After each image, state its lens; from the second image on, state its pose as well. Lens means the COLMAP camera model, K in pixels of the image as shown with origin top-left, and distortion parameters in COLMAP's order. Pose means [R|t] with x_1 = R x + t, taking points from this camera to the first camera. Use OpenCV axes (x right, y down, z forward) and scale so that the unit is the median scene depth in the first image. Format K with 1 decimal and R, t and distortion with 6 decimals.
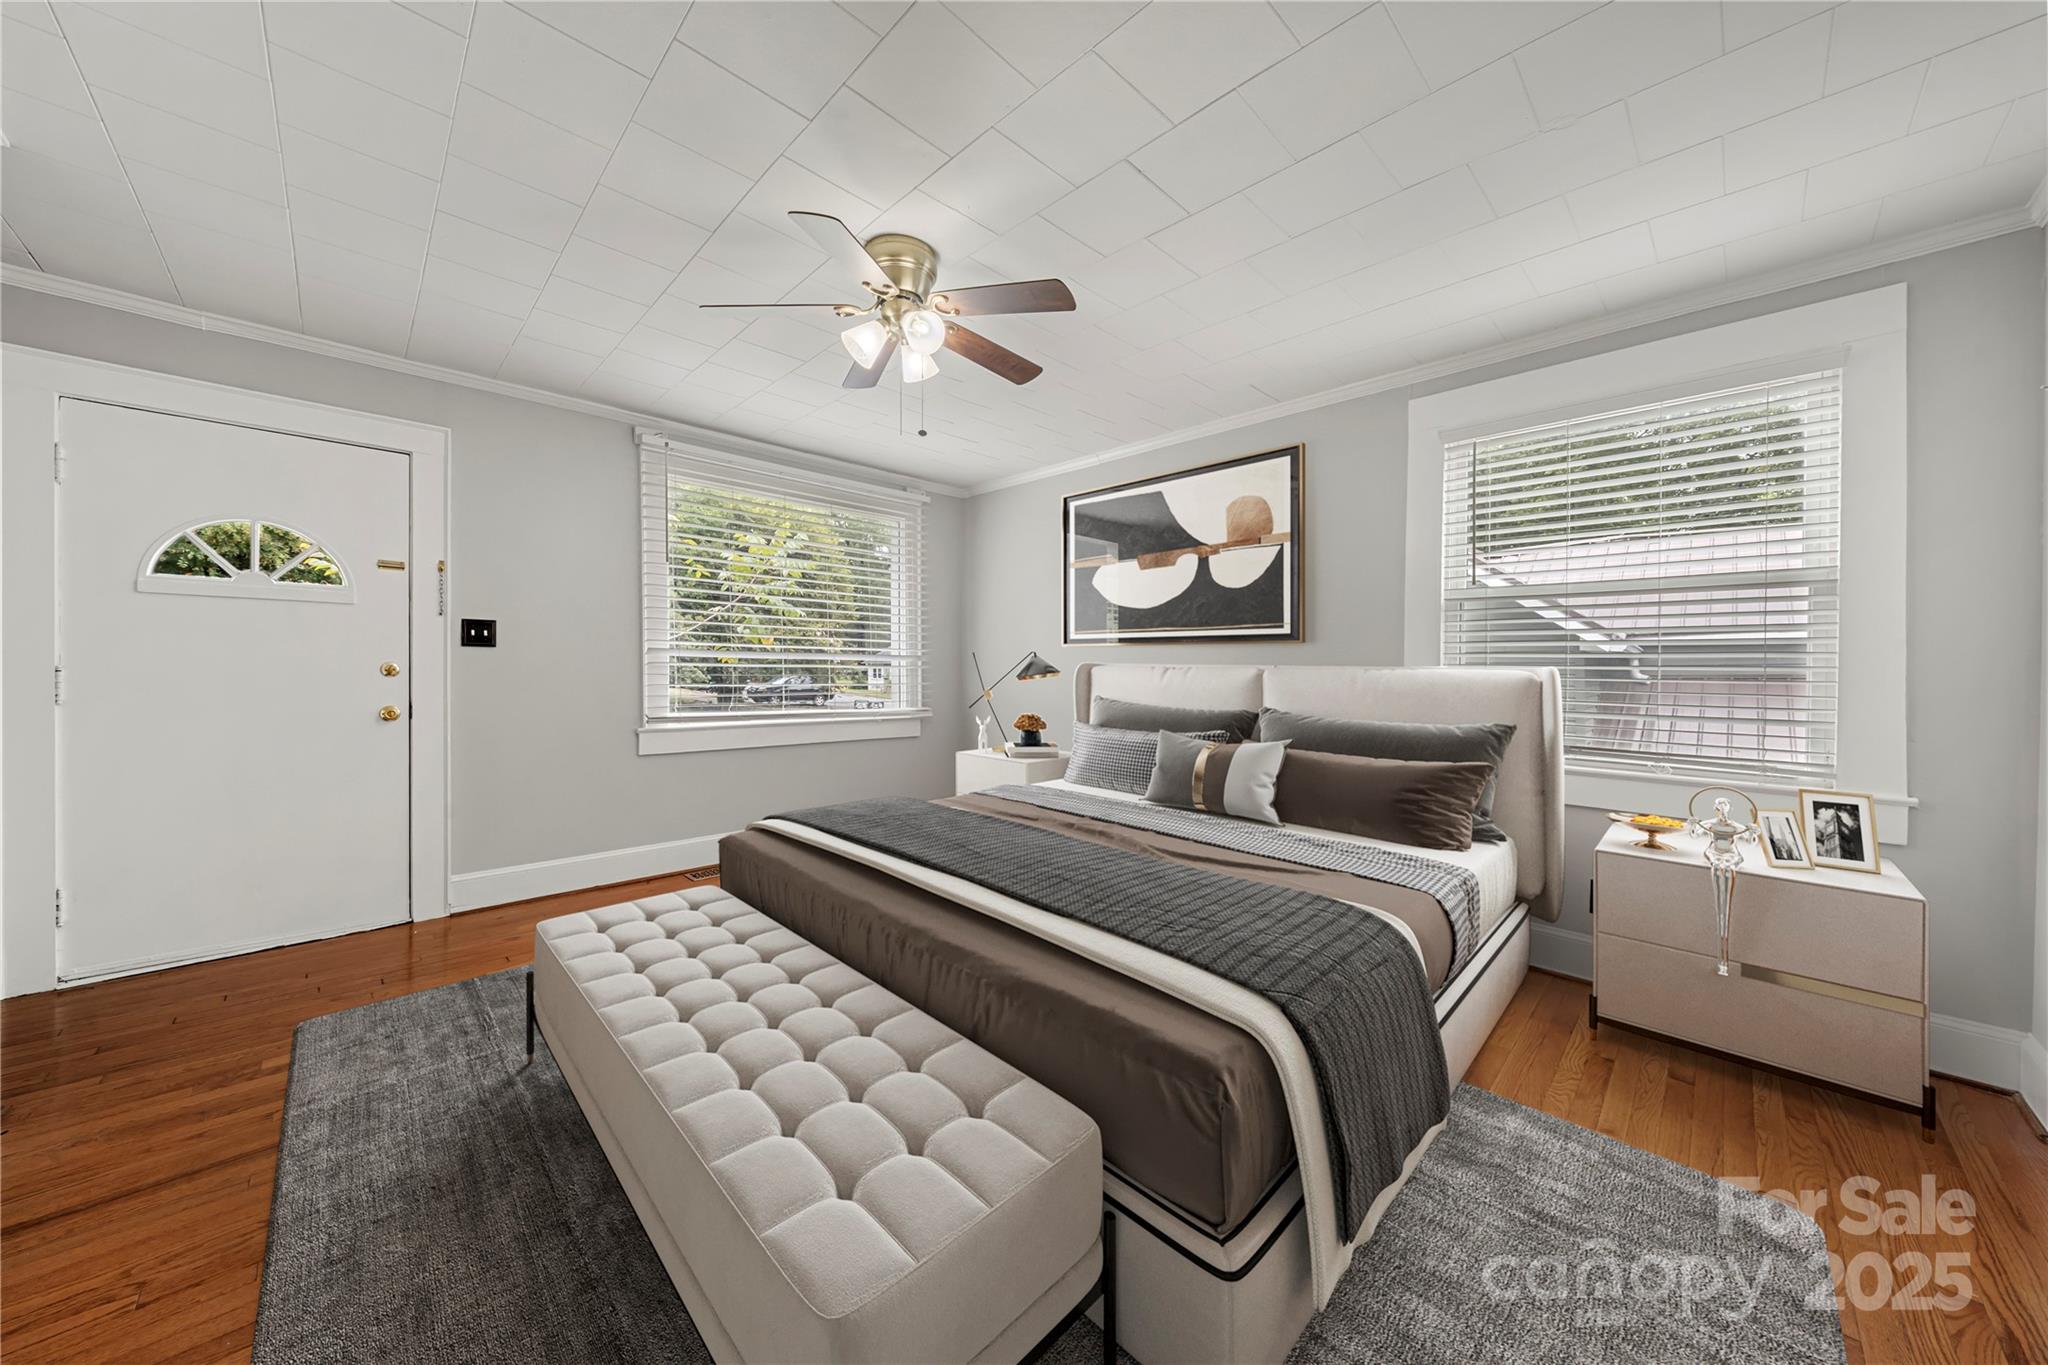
lens RADIAL K [[687.1, 0, 962.0], [0, 687.1, 679.4], [0, 0, 1]] dist [0.000978, 0.000042]
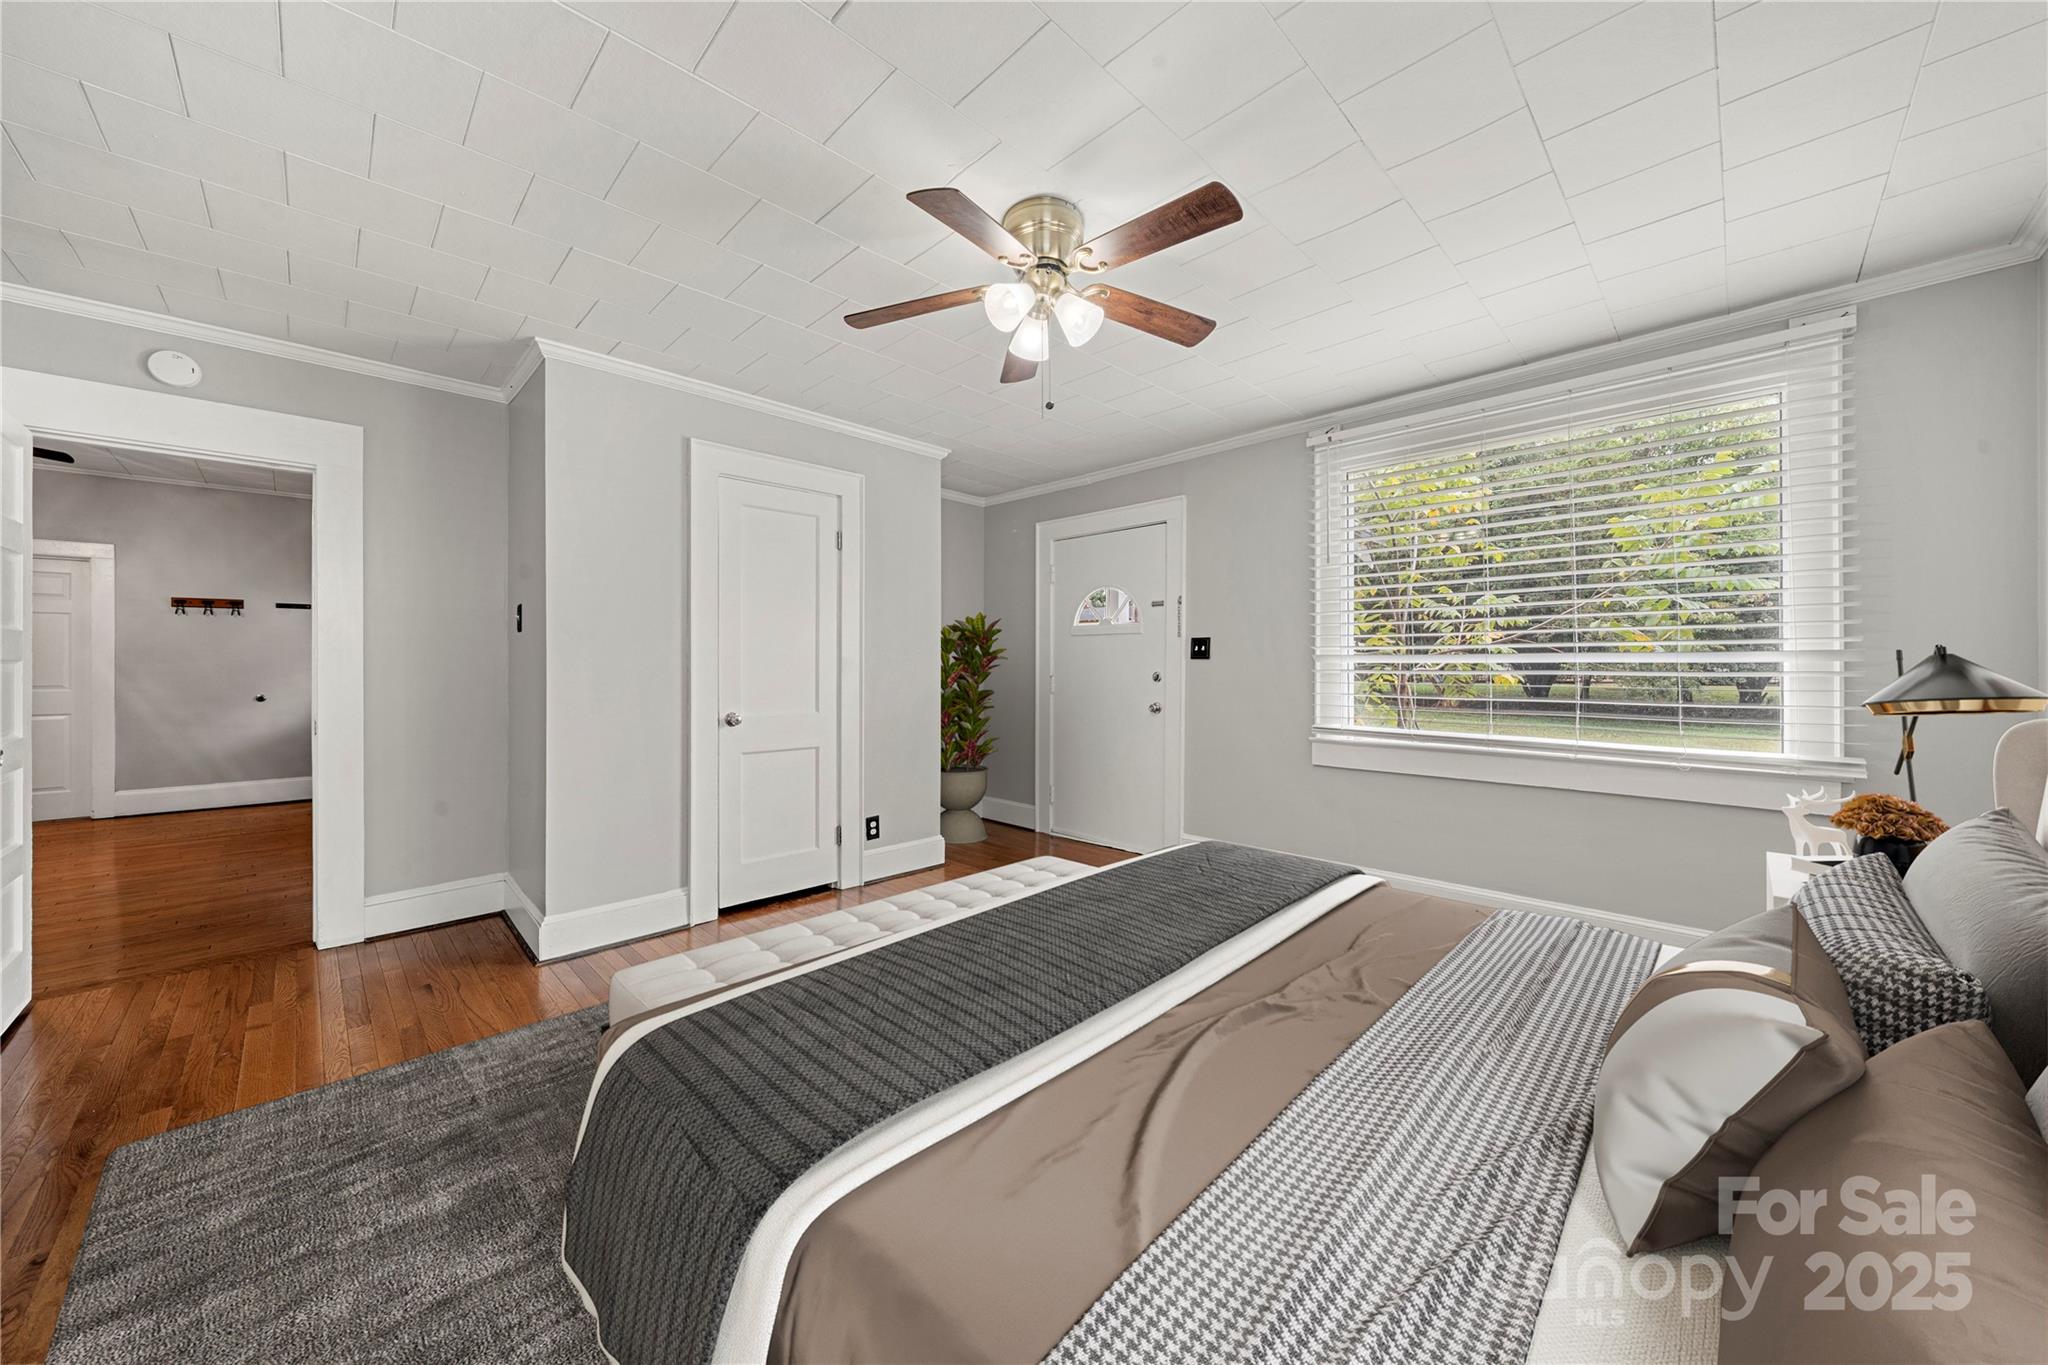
lens RADIAL K [[735.1, 0, 1023.1], [0, 735.1, 671.1], [0, 0, 1]] dist [0.000166, -0.000002]
pose [[0.063674, 0.002747, -0.997967, 0.624745], [-0.003890, 0.999989, 0.002504, -0.028000], [0.997963, 0.003722, 0.063684, 0.587635]]
